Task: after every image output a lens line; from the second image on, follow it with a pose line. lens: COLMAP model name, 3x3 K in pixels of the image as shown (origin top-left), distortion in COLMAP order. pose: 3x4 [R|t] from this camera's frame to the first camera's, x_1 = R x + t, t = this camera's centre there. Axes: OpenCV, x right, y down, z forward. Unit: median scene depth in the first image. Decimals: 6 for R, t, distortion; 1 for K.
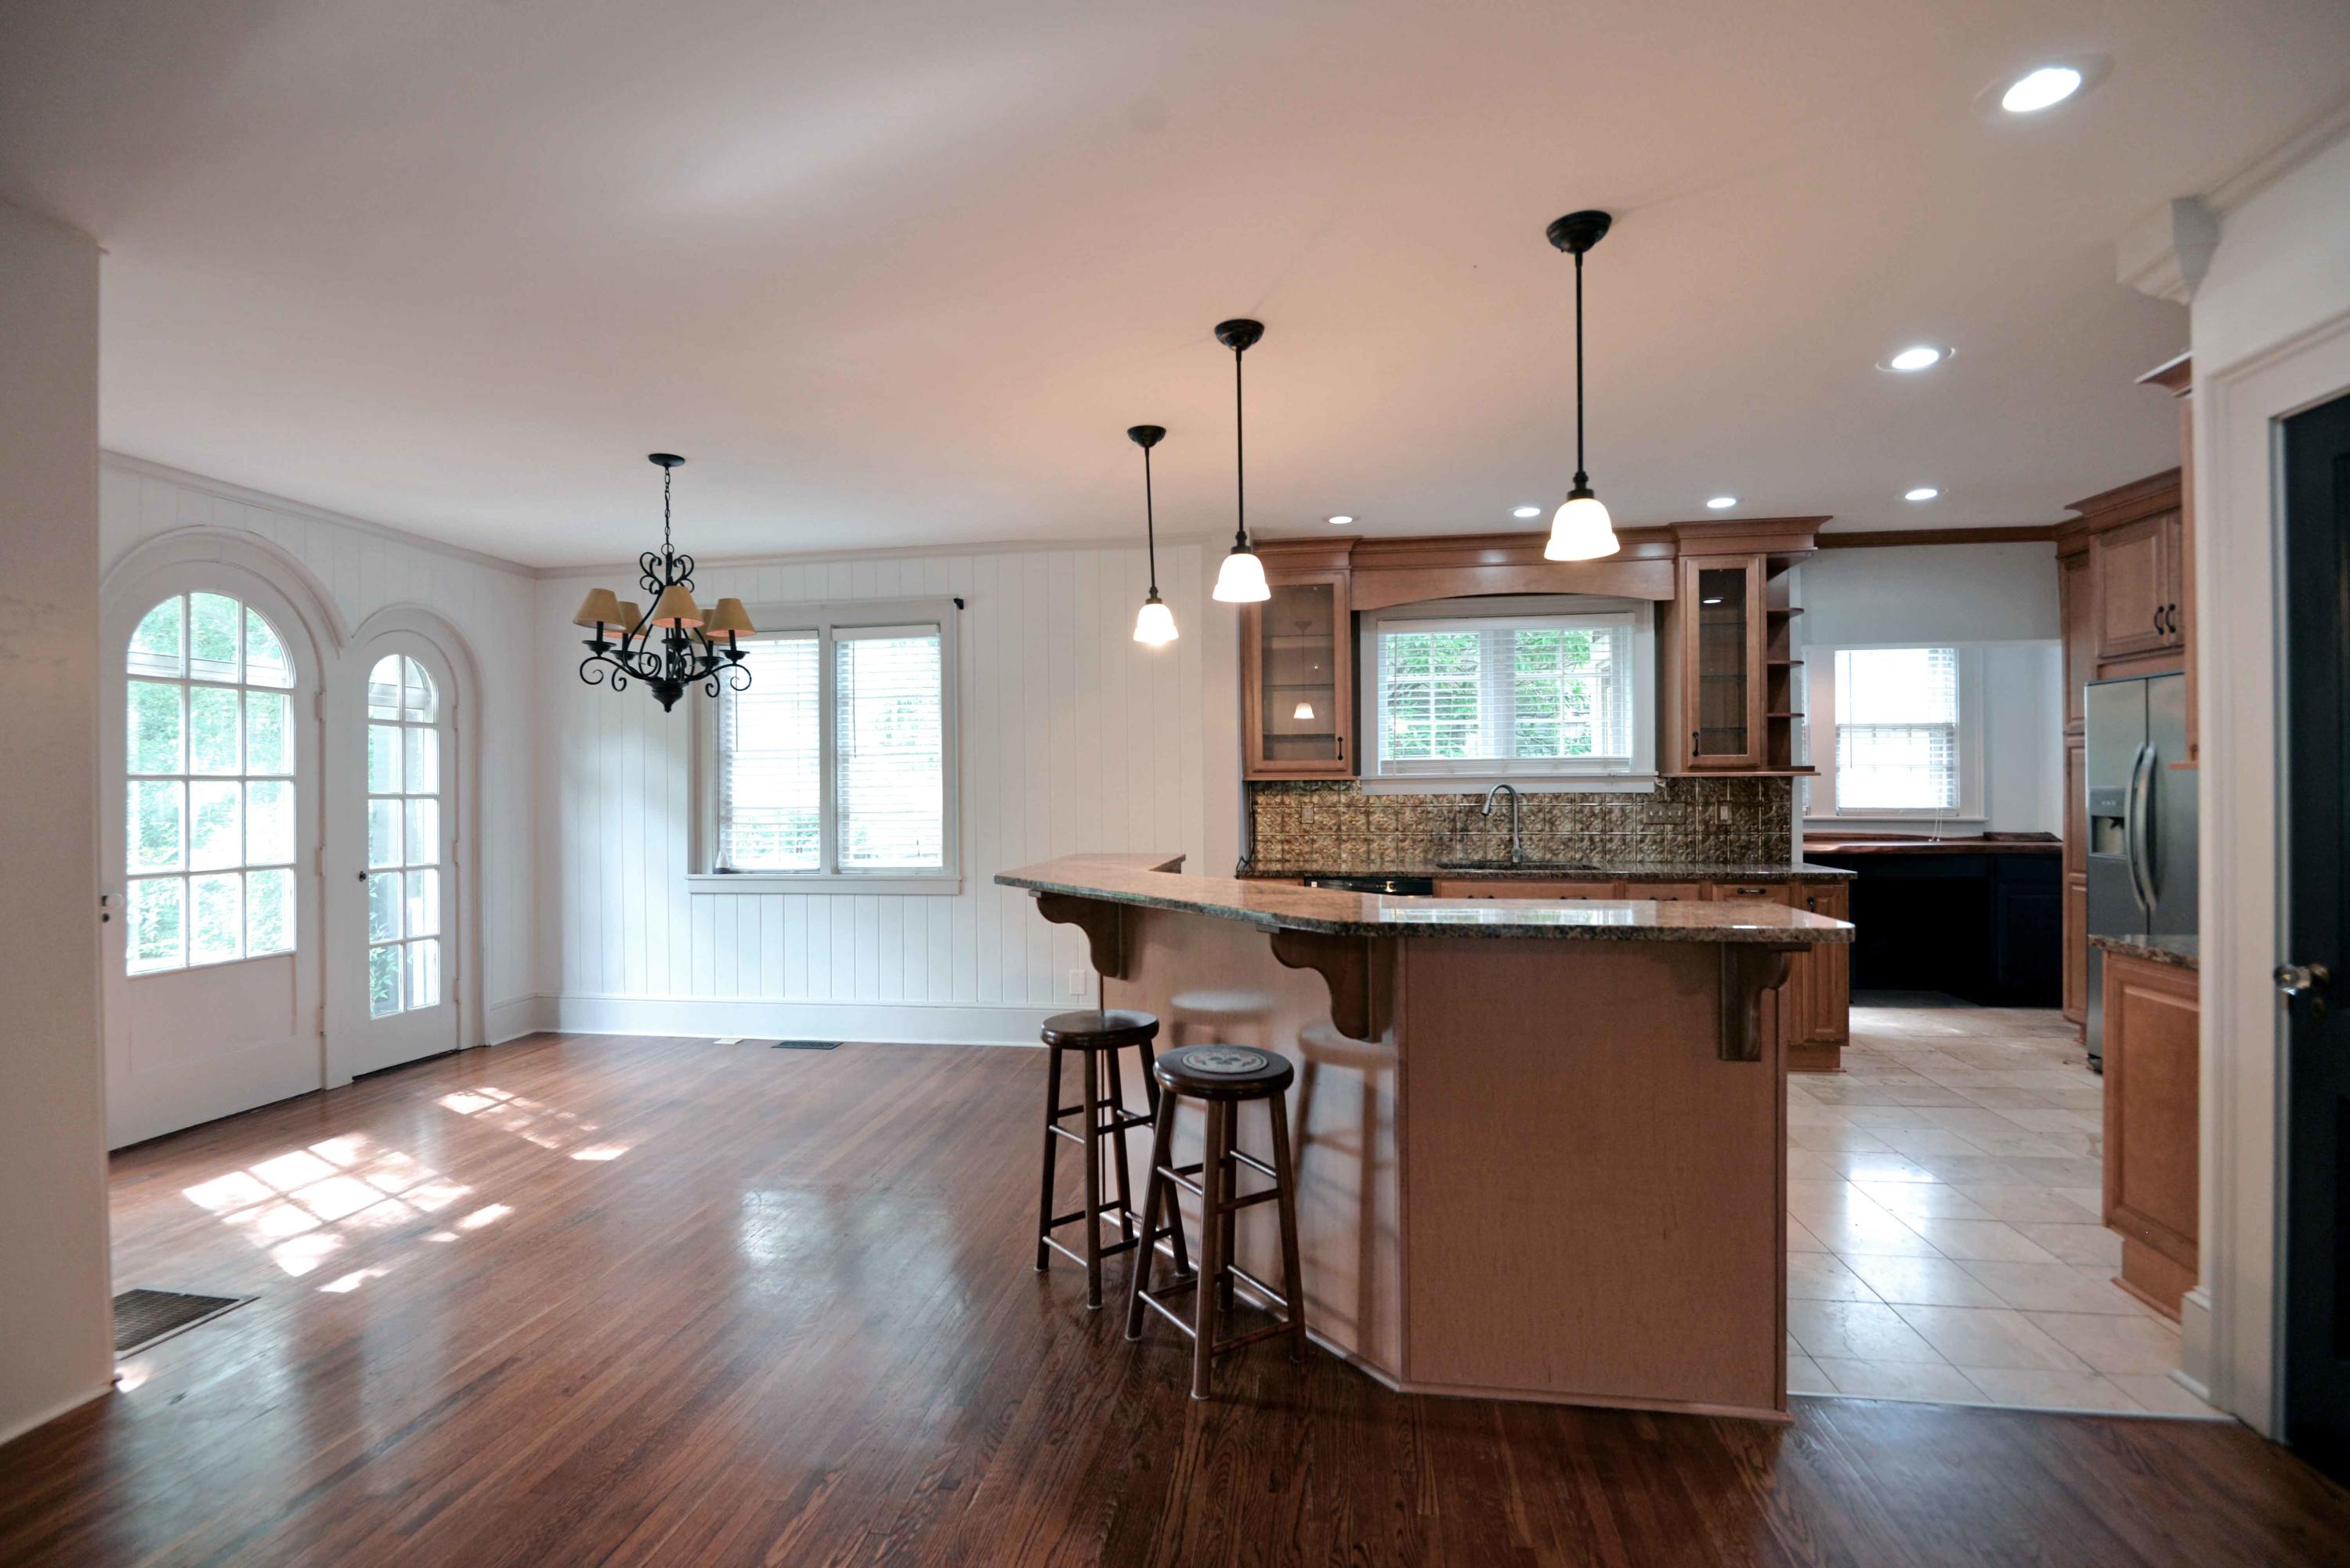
lens RADIAL K [[1083.8, 0, 1175.0], [0, 1083.8, 784.0], [0, 0, 1]] dist [-0.012471, -0.000171]
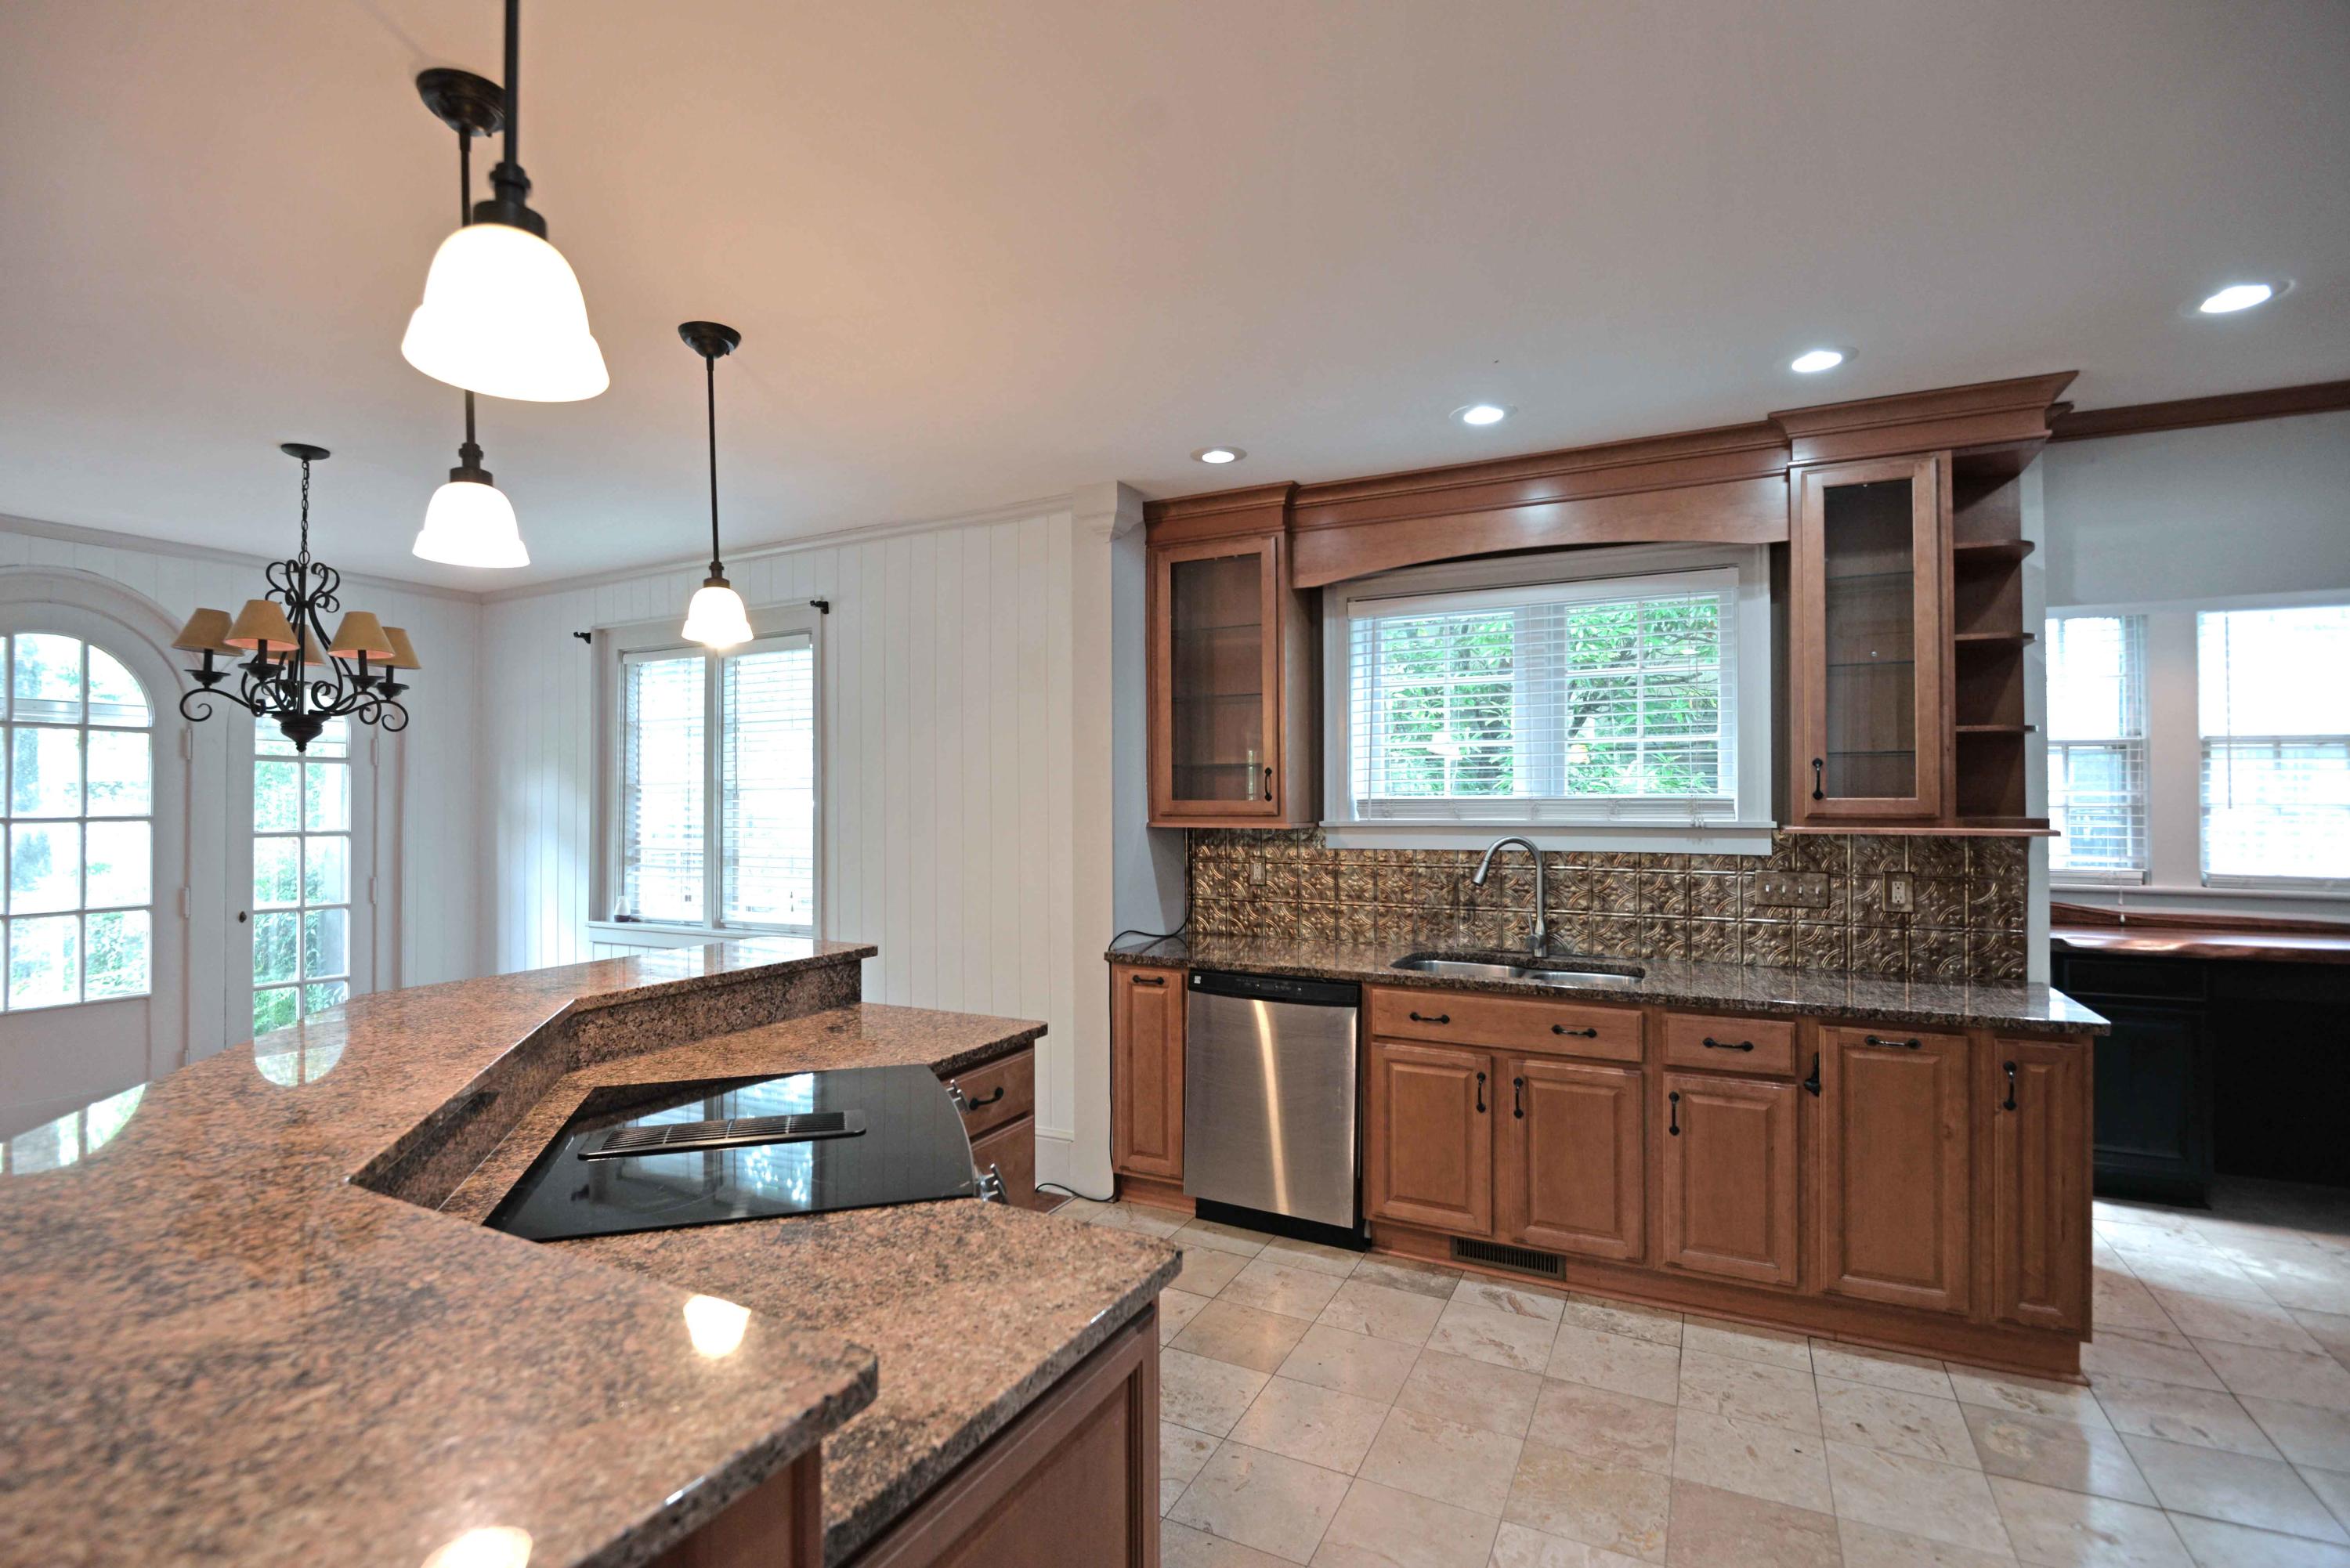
lens RADIAL K [[1098.8, 0, 1175.0], [0, 1098.8, 784.0], [0, 0, 1]] dist [-0.016443, -0.000173]
pose [[0.949122, 0.000928, -0.314908, 0.318029], [-0.003674, 0.999960, -0.008125, -0.026765], [0.314888, 0.008868, 0.949088, 0.299945]]
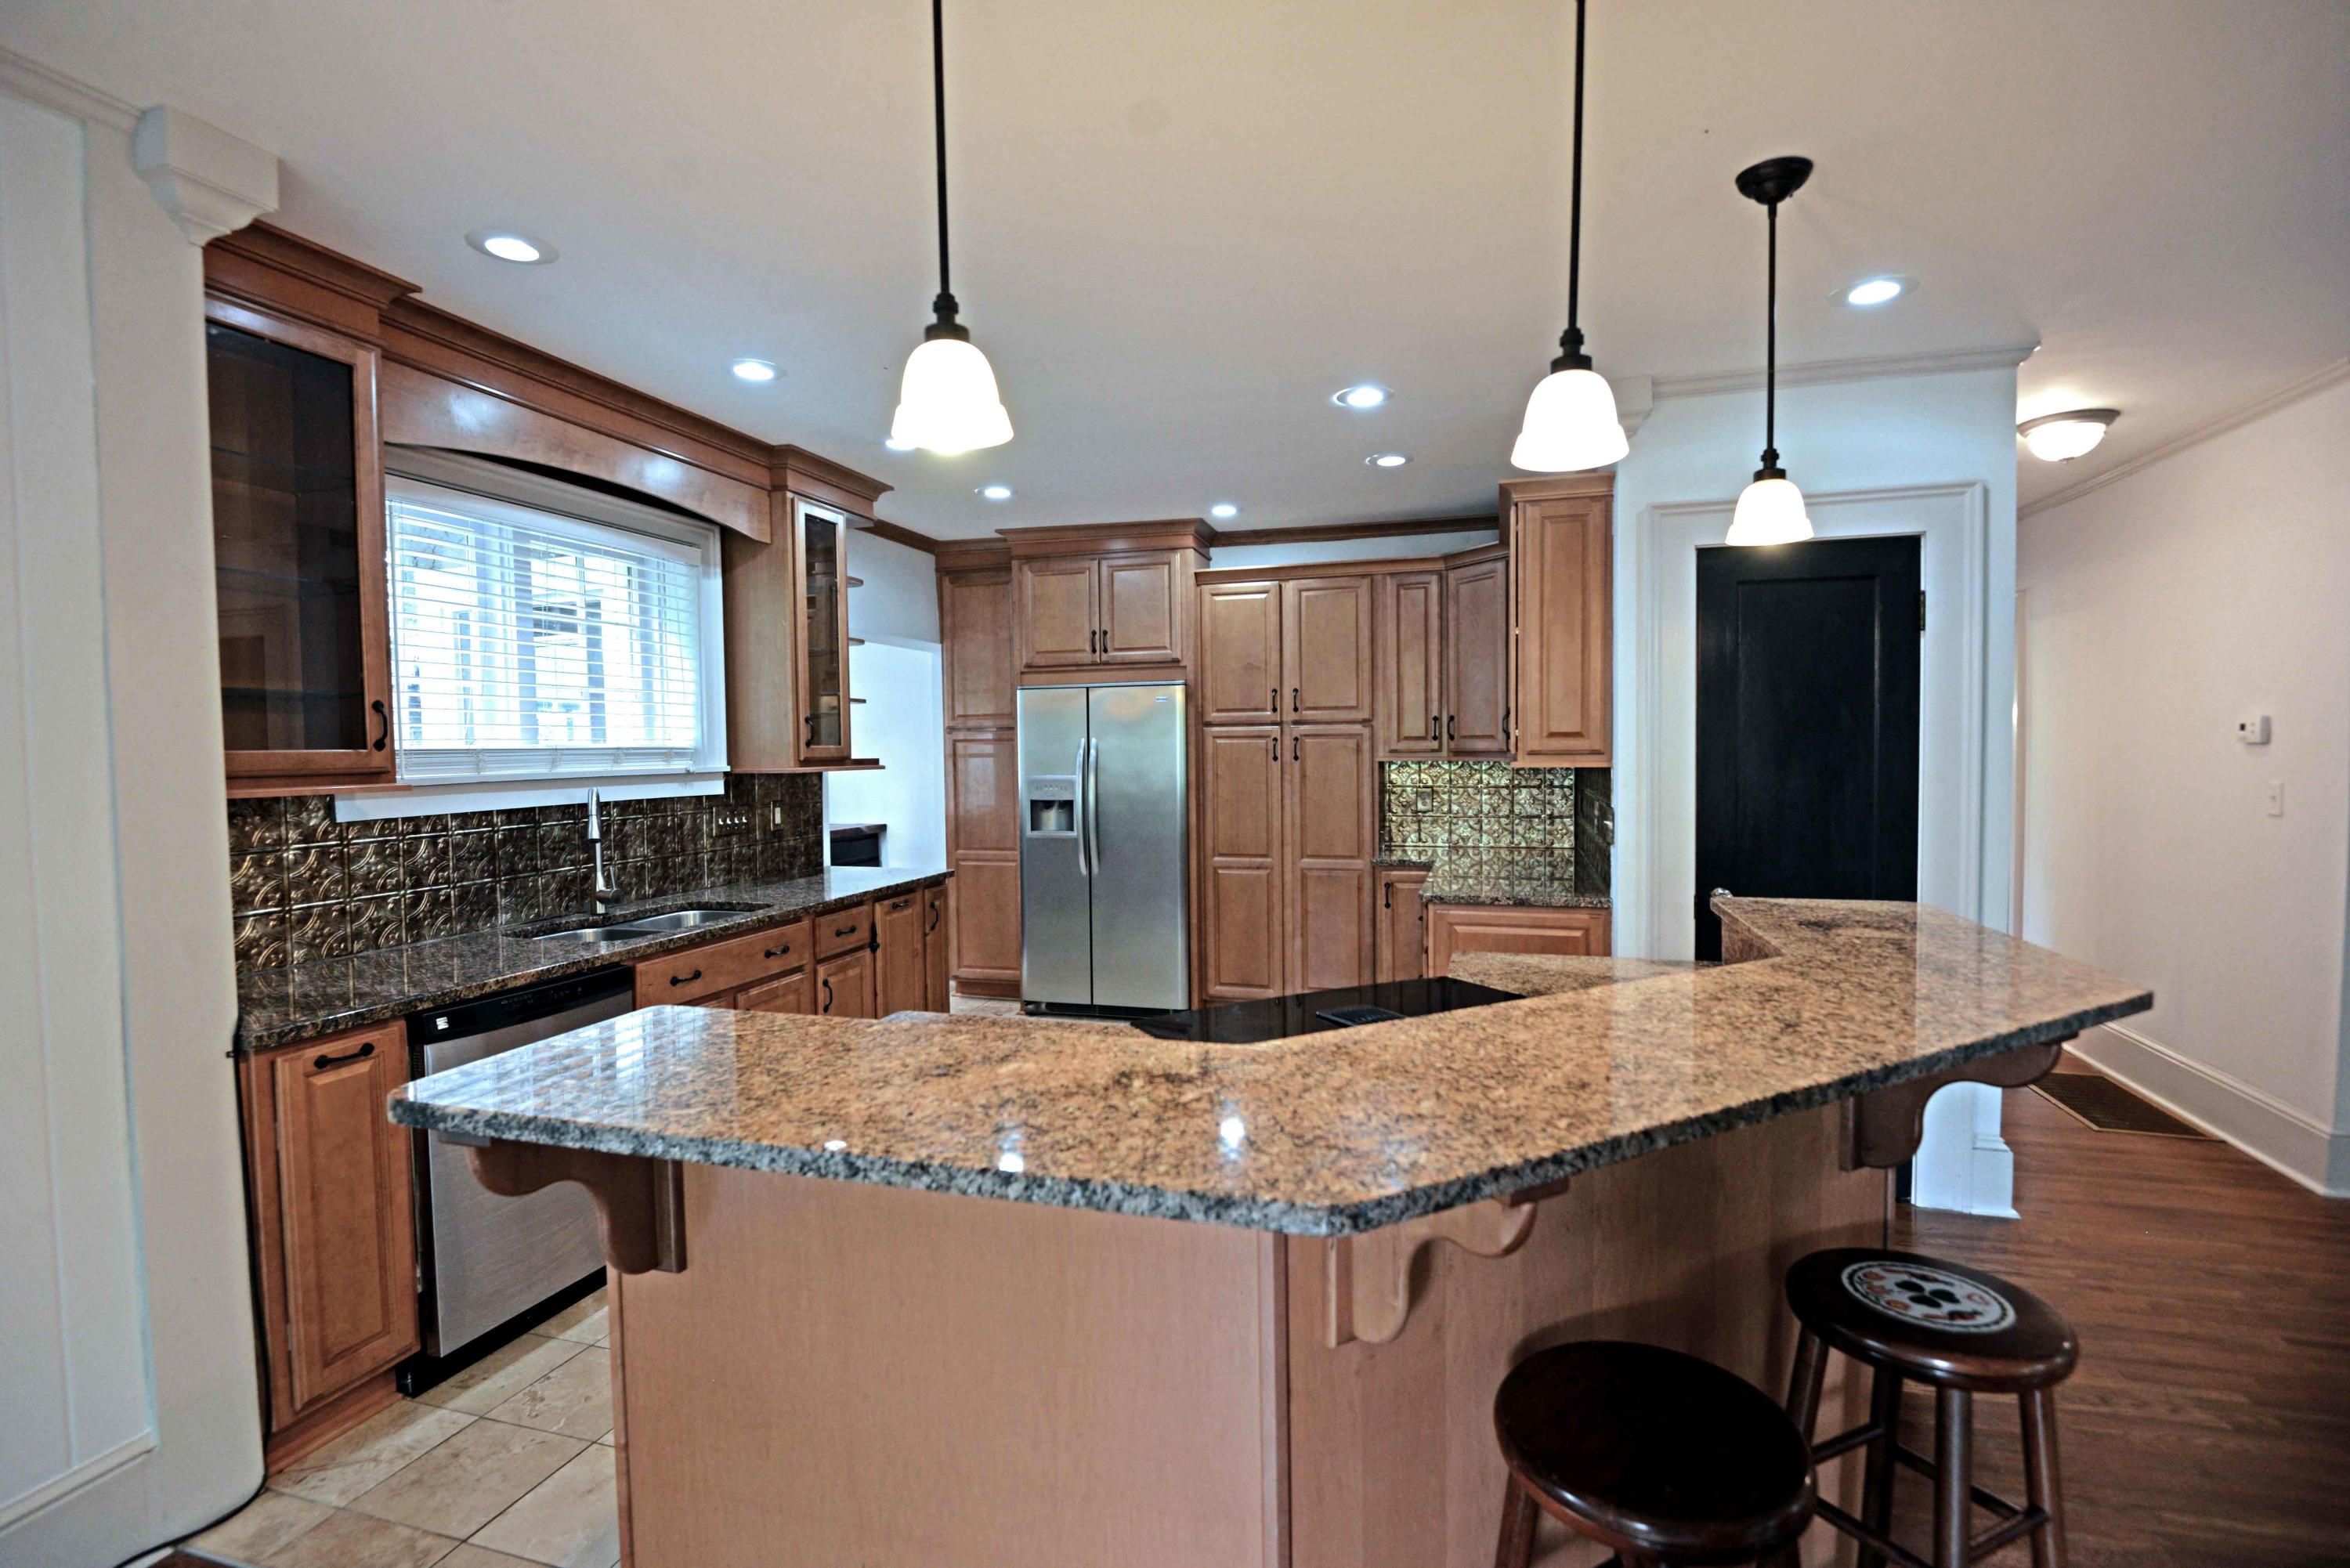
lens RADIAL K [[1083.8, 0, 1175.0], [0, 1083.8, 784.0], [0, 0, 1]] dist [-0.012471, -0.000171]
pose [[0.135159, -0.029488, 0.990385, -0.260957], [0.015929, 0.999493, 0.027585, -0.015100], [-0.990696, 0.012047, 0.135560, 0.591939]]
